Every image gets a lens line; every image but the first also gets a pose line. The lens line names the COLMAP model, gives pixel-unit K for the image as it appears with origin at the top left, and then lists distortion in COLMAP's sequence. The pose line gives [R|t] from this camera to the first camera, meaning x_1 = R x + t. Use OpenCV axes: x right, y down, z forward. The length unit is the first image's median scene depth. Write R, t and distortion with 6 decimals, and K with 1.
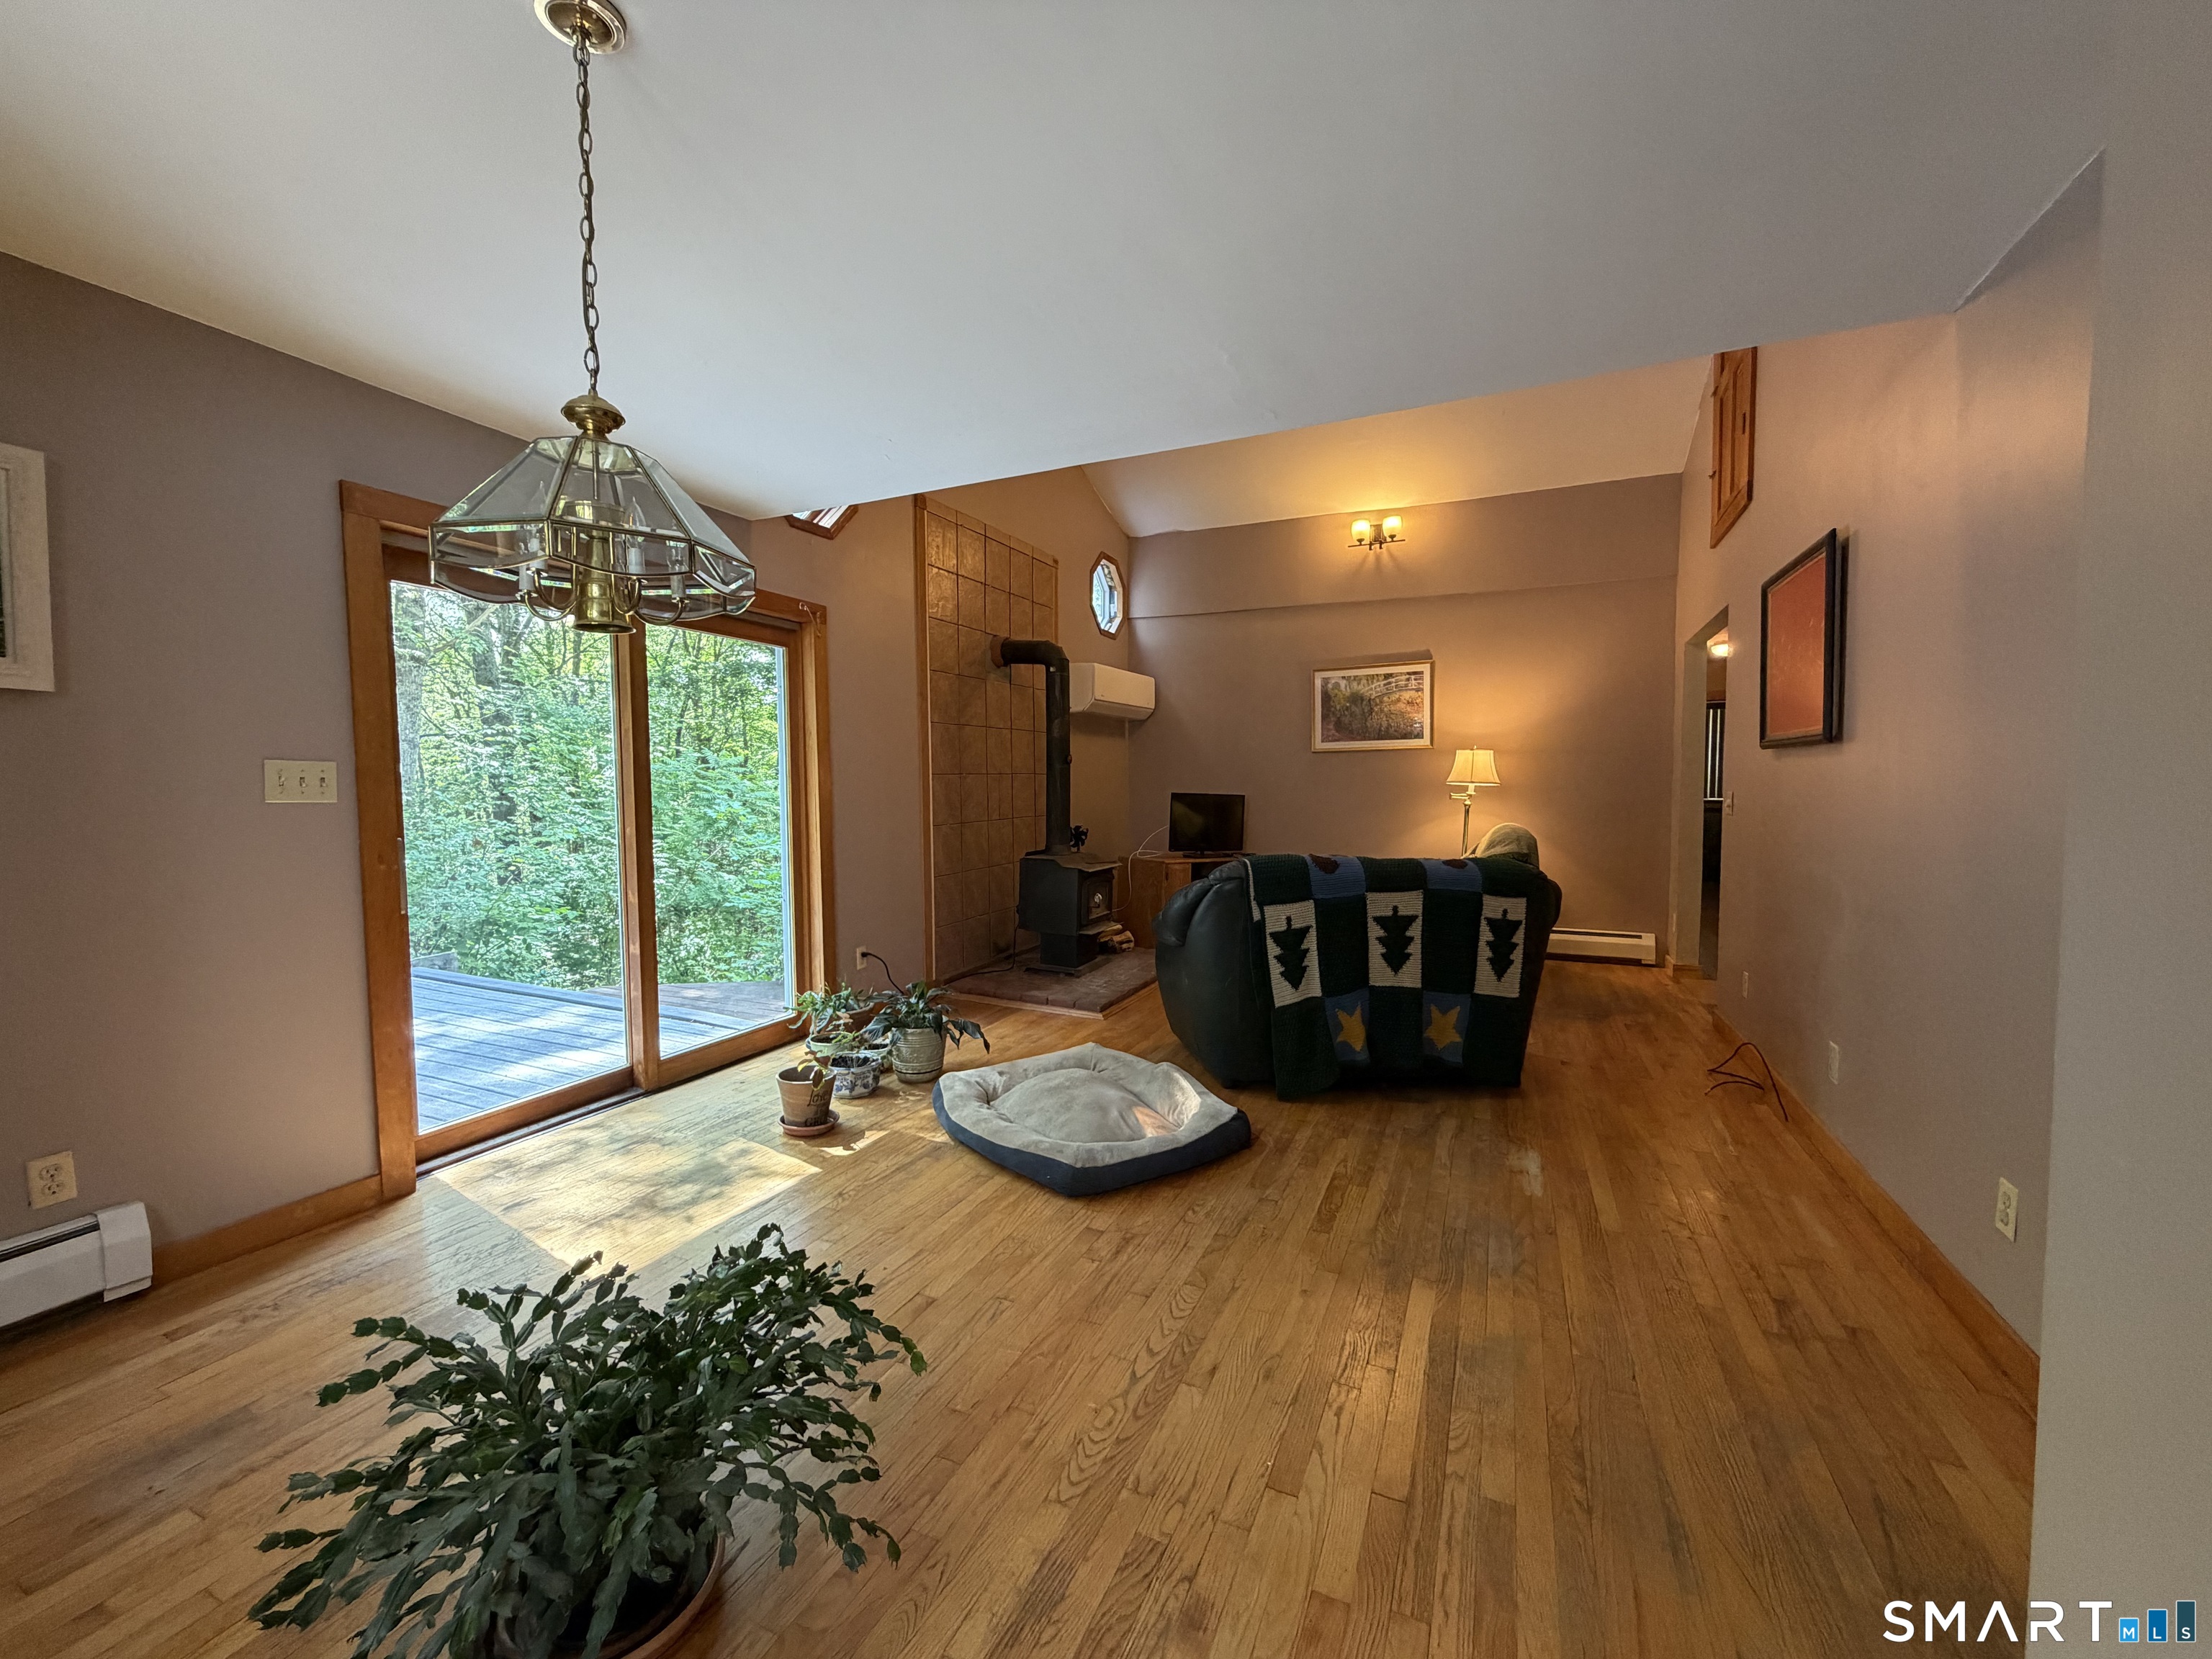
lens RADIAL K [[885.6, 0, 1108.1], [0, 885.6, 827.2], [0, 0, 1]] dist [0.001906, -0.001614]
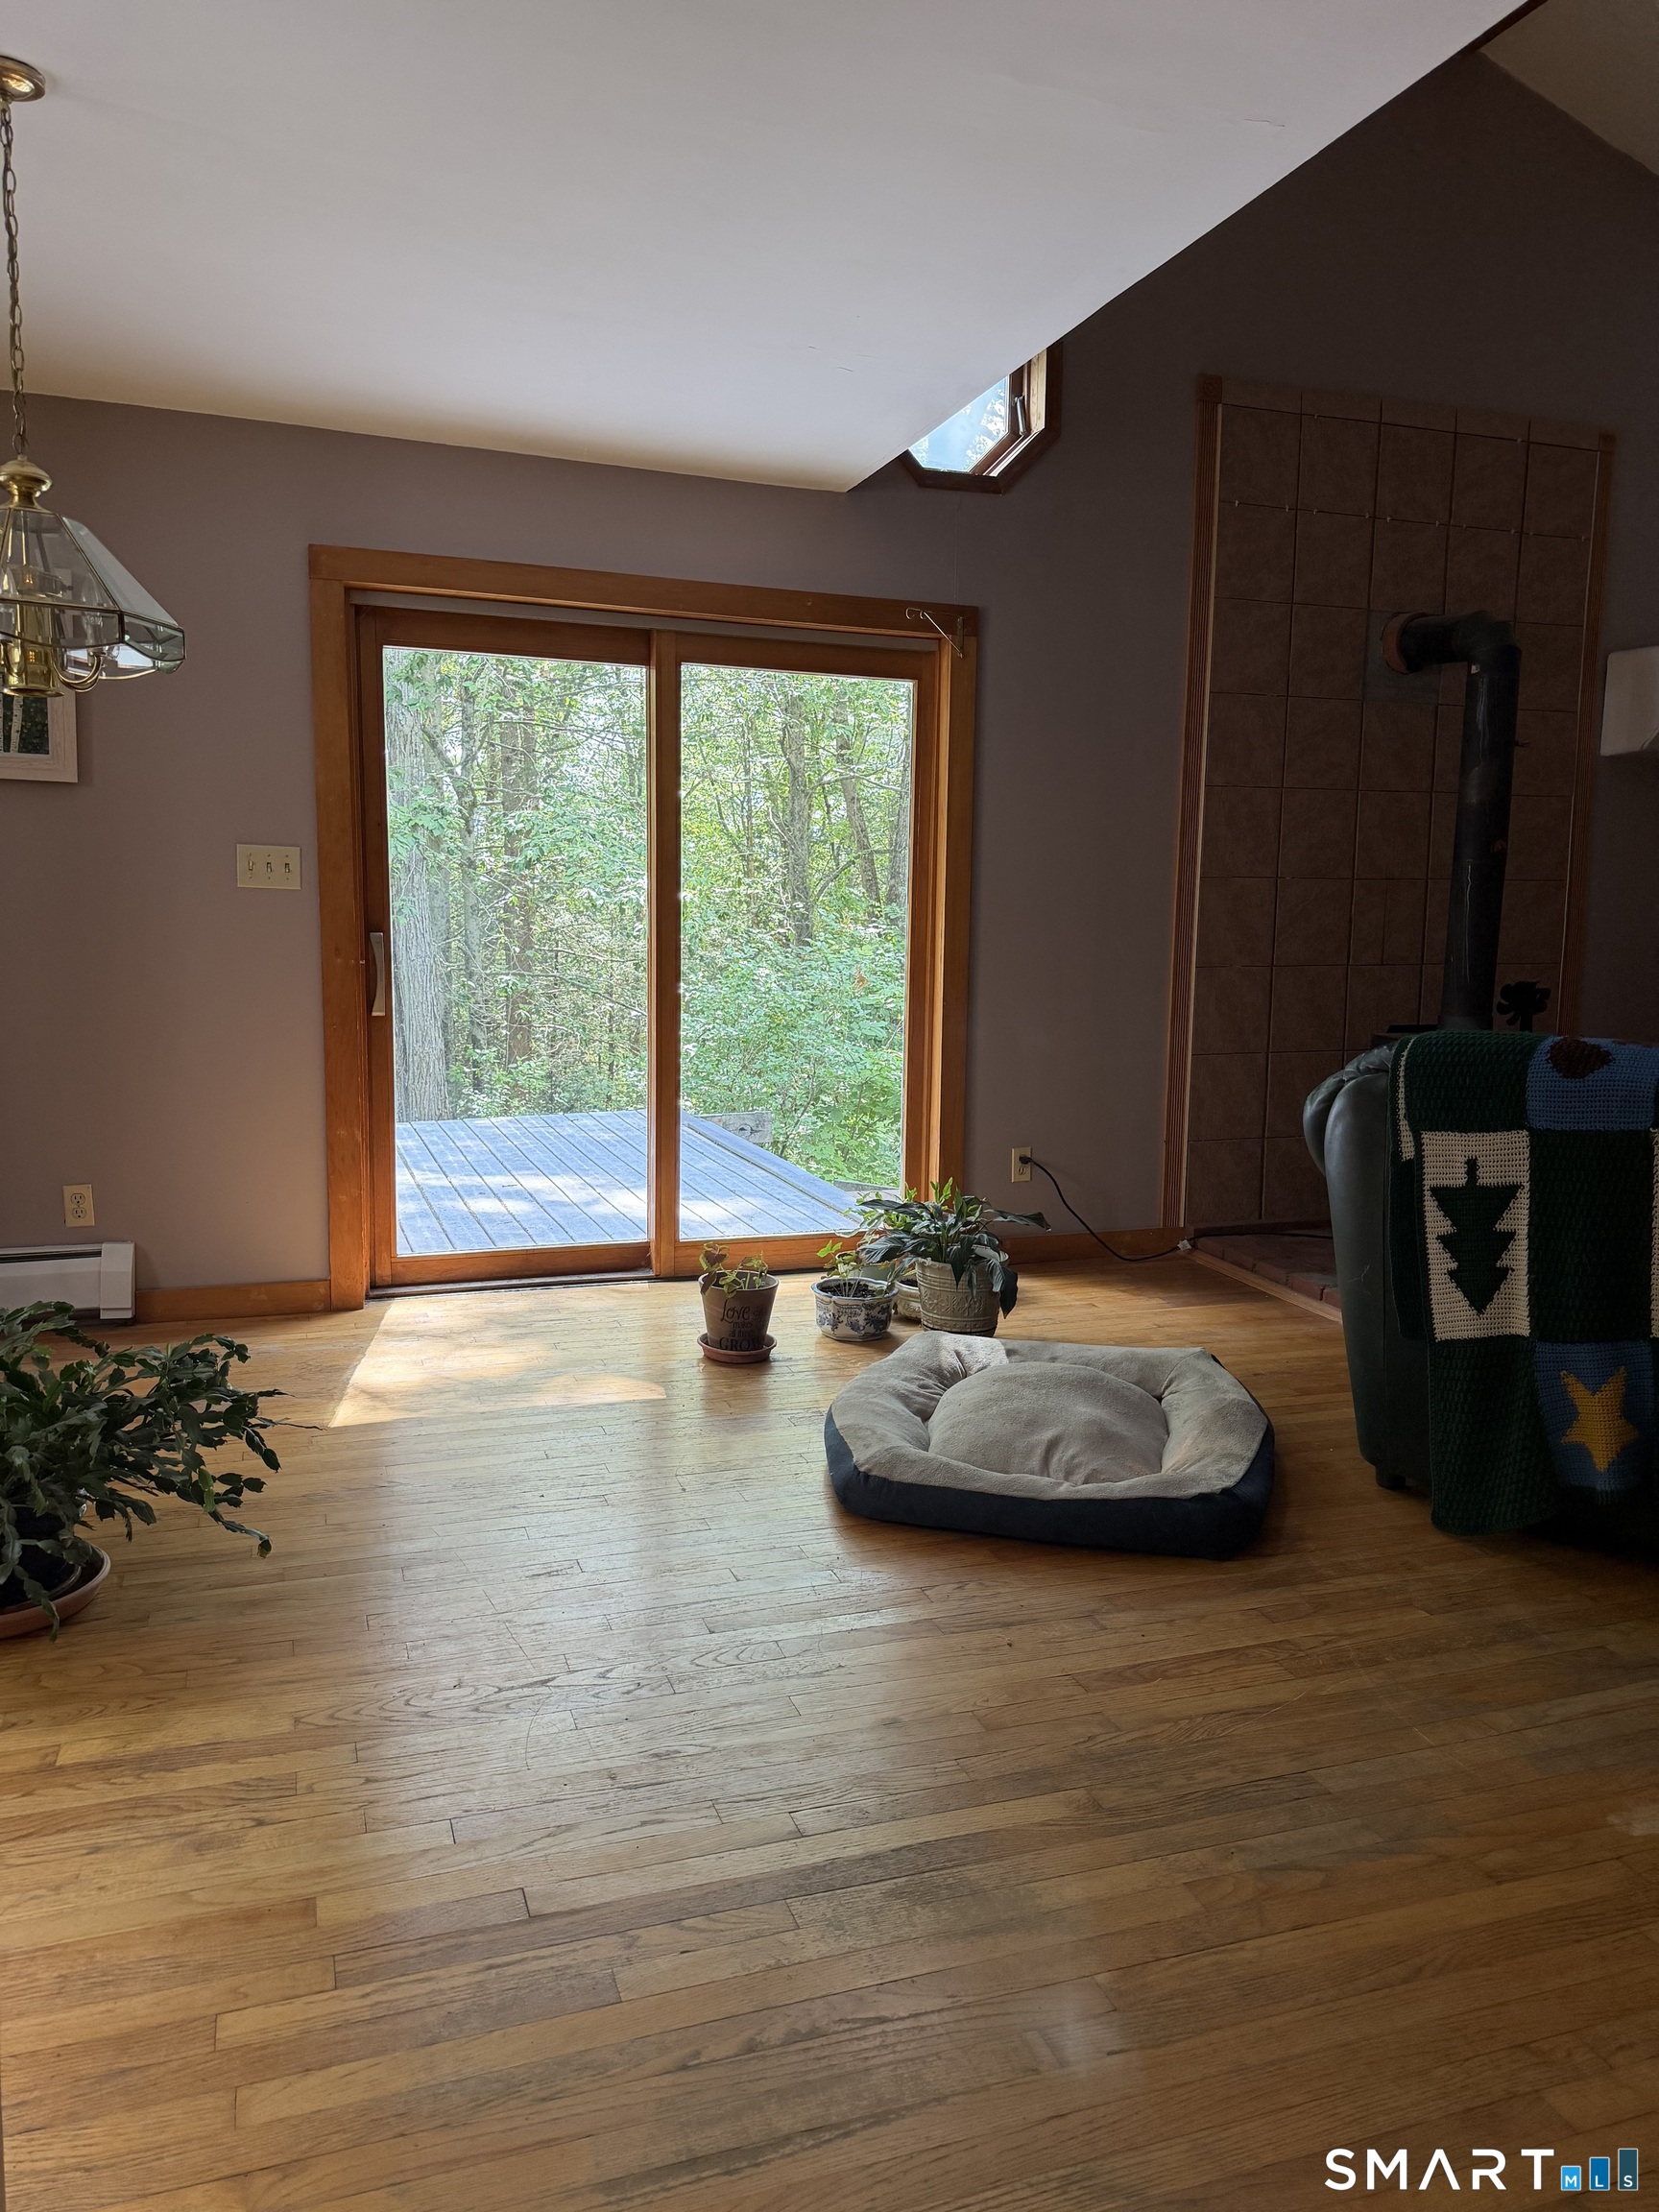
lens RADIAL K [[1577.2, 0, 840.6], [0, 1577.2, 1121.1], [0, 0, 1]] dist [0.045305, -0.013389]
pose [[0.692539, 0.109995, -0.712946, 0.578816], [-0.053659, 0.993424, 0.101145, 0.011182], [0.719382, -0.031790, 0.693886, 0.153667]]
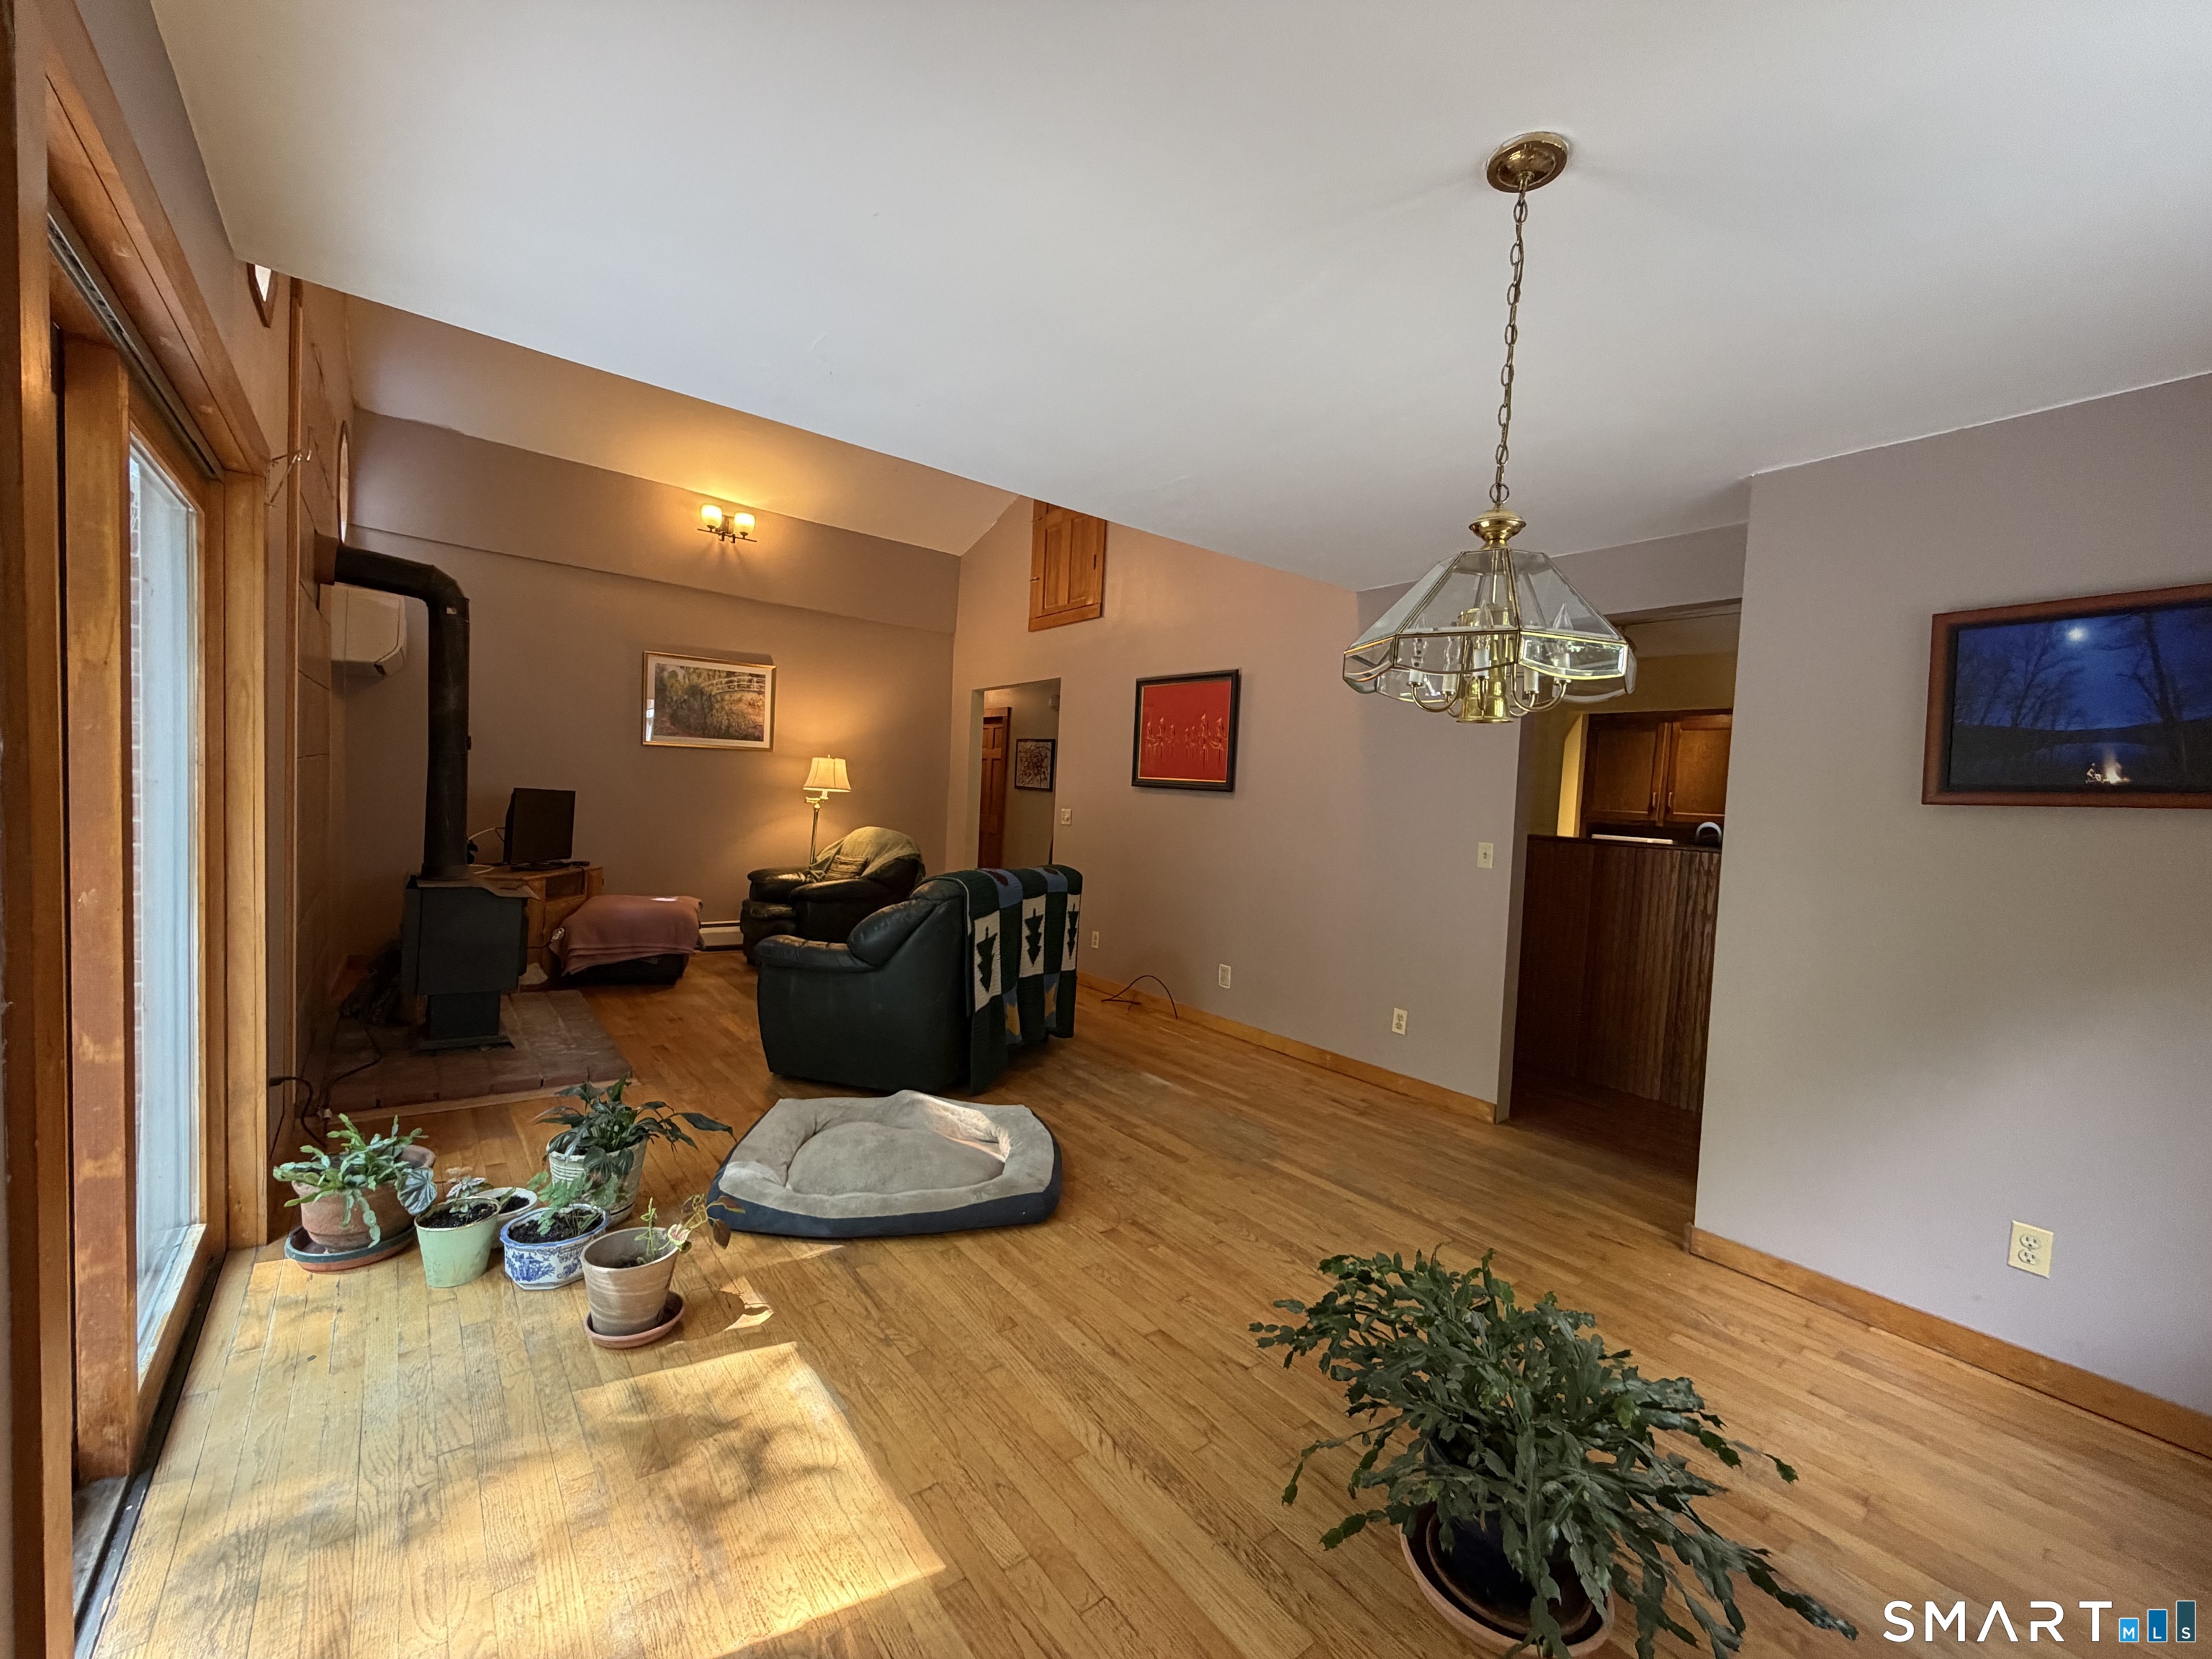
lens RADIAL K [[885.6, 0, 1094.8], [0, 885.6, 819.8], [0, 0, 1]] dist [0.001906, -0.001614]
pose [[0.459082, -0.001664, 0.888393, -0.714115], [-0.011602, 0.999902, 0.007869, -0.043158], [-0.888318, -0.013920, 0.459017, 0.374443]]
